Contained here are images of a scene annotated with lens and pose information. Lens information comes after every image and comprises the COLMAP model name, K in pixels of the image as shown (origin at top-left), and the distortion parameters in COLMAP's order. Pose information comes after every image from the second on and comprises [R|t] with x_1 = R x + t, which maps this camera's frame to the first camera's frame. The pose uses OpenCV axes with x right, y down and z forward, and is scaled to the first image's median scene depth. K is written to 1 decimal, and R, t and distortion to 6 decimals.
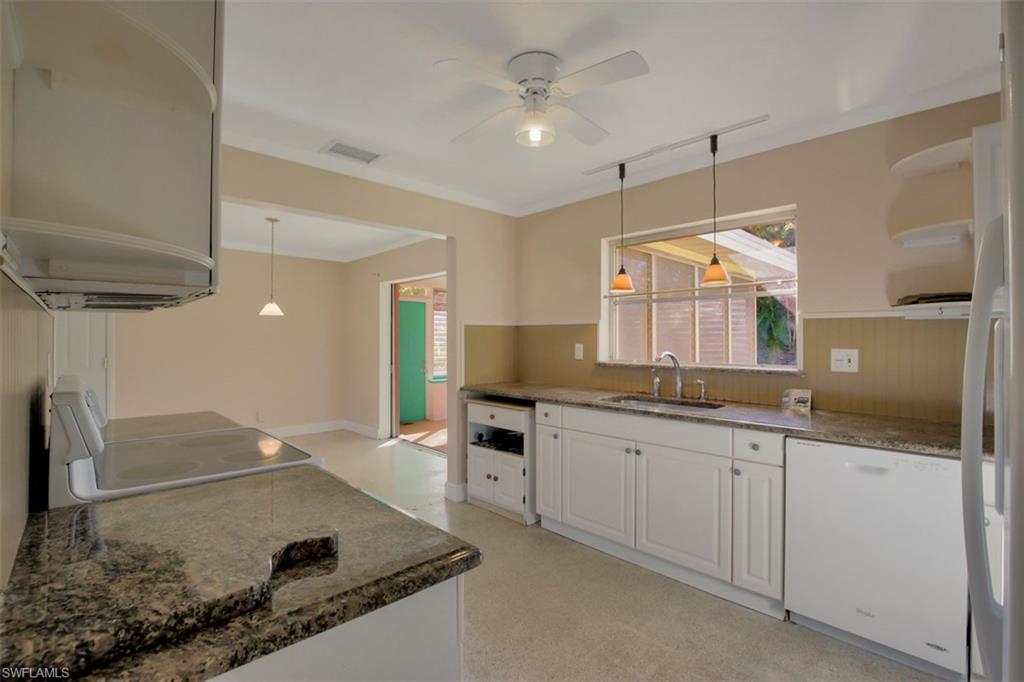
lens RADIAL K [[467.6, 0, 515.9], [0, 467.6, 334.3], [0, 0, 1]] dist [-0.033253, 0.001695]
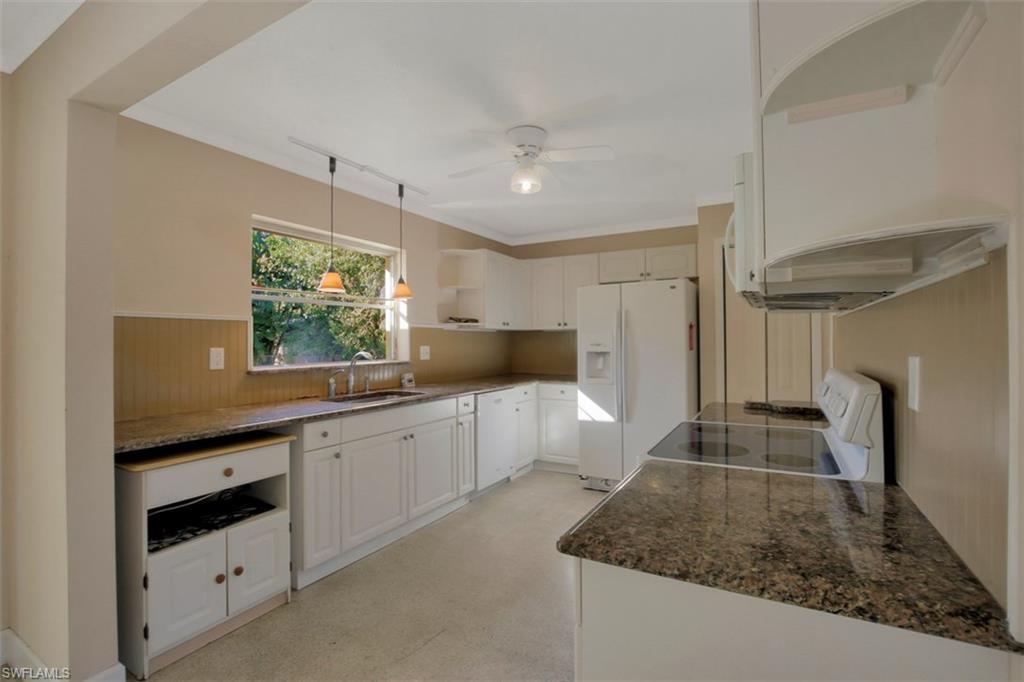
lens RADIAL K [[467.6, 0, 515.9], [0, 467.6, 334.3], [0, 0, 1]] dist [-0.033253, 0.001695]
pose [[-0.284124, 0.013987, 0.958685, -0.812708], [-0.002279, 0.999881, -0.015264, 0.011714], [-0.958785, -0.006522, -0.284059, 0.932593]]
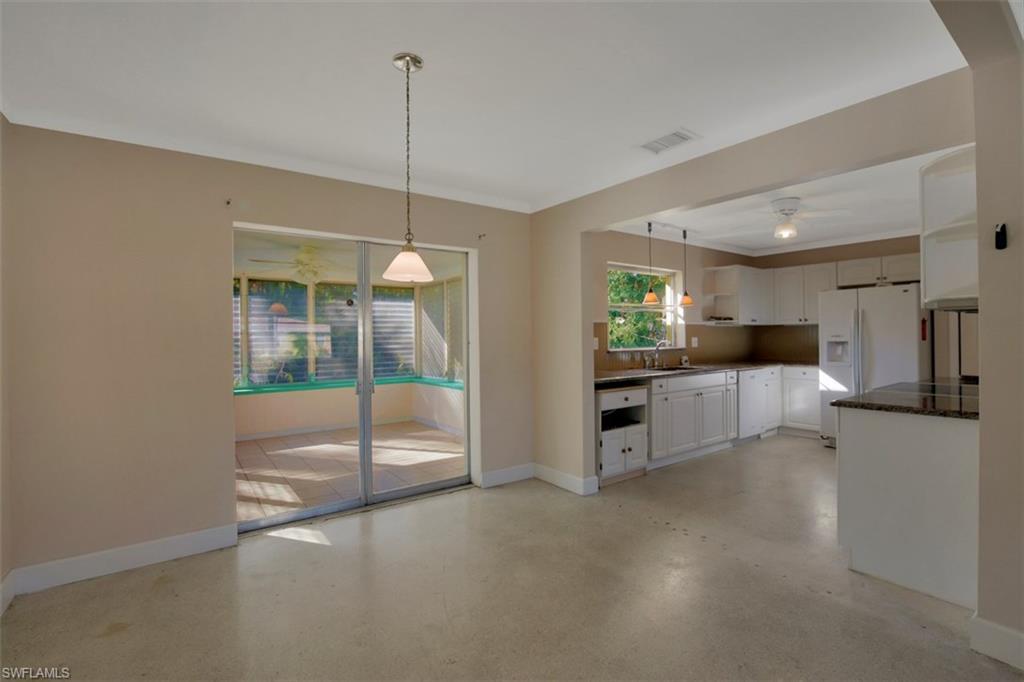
lens RADIAL K [[467.6, 0, 515.9], [0, 467.6, 334.3], [0, 0, 1]] dist [-0.033253, 0.001695]
pose [[0.134460, 0.001487, 0.990918, -1.441479], [0.001654, 0.999997, -0.001725, 0.015190], [-0.990918, 0.001871, 0.134457, 1.275222]]
